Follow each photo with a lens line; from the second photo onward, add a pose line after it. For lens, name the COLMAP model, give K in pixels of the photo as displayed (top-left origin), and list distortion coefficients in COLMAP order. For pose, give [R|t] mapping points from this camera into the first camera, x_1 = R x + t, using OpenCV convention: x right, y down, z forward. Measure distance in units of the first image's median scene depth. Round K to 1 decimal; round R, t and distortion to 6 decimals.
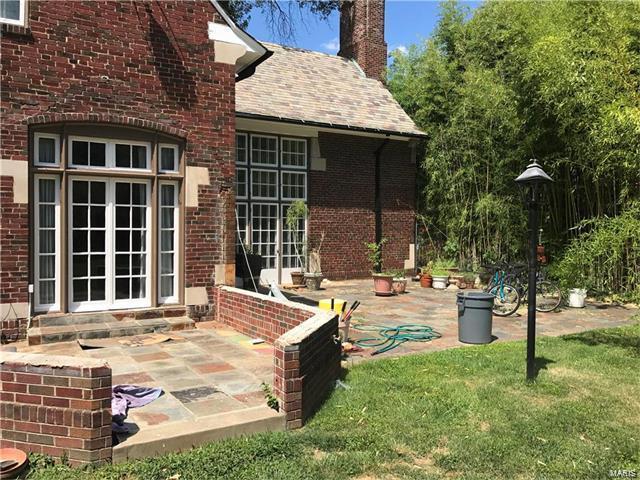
lens RADIAL K [[523.3, 0, 320.0], [0, 523.3, 240.0], [0, 0, 1]] dist [0.001212, -0.002601]
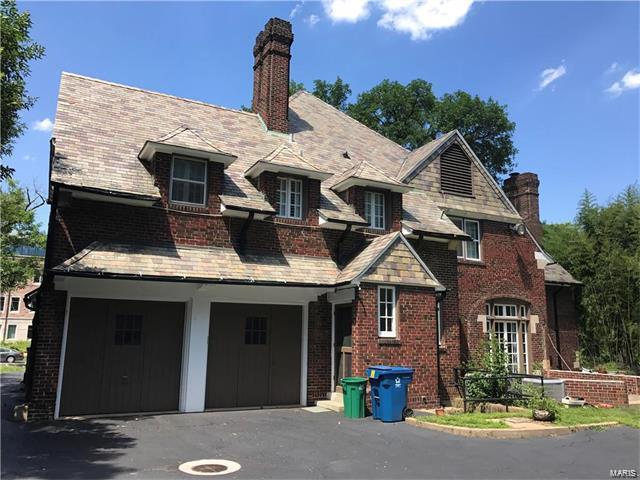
lens RADIAL K [[523.3, 0, 320.0], [0, 523.3, 240.0], [0, 0, 1]] dist [0.001212, -0.002601]
pose [[0.998549, 0.006299, -0.053485, -1.035776], [-0.016632, 0.980656, -0.195032, -0.002290], [0.051222, 0.195639, 0.979337, -1.318467]]
